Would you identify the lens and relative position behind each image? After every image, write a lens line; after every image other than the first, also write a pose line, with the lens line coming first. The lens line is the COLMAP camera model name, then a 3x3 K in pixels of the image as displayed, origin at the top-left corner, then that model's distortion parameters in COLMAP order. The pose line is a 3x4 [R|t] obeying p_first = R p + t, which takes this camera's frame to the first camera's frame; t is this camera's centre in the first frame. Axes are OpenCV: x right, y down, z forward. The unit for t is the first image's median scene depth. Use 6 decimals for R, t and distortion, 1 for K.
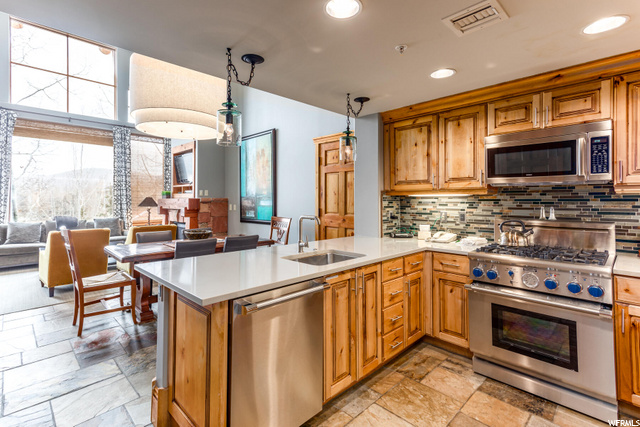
lens RADIAL K [[304.4, 0, 316.7], [0, 304.4, 195.0], [0, 0, 1]] dist [0.021837, 0.000377]
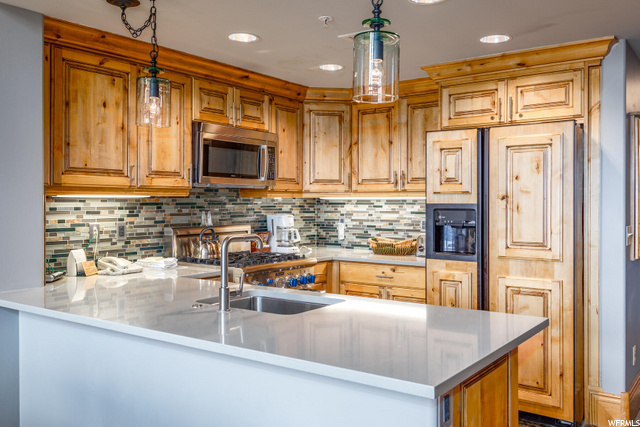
lens RADIAL K [[569.8, 0, 319.9], [0, 569.8, 206.6], [0, 0, 1]] dist [0.006037, -0.005017]
pose [[-0.154166, -0.007423, 0.988017, -0.761736], [-0.013838, 0.999890, 0.005353, 0.009220], [-0.987948, -0.012847, -0.154251, 0.770132]]
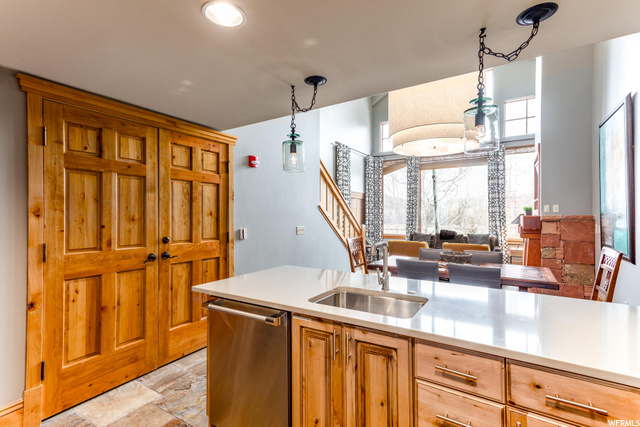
lens RADIAL K [[303.4, 0, 318.2], [0, 303.4, 215.1], [0, 0, 1]] dist [0.022529, 0.000292]
pose [[0.225699, -0.001218, -0.974196, 0.506576], [0.016107, 0.999867, 0.002482, -0.003875], [0.974064, -0.016252, 0.225689, 0.514676]]
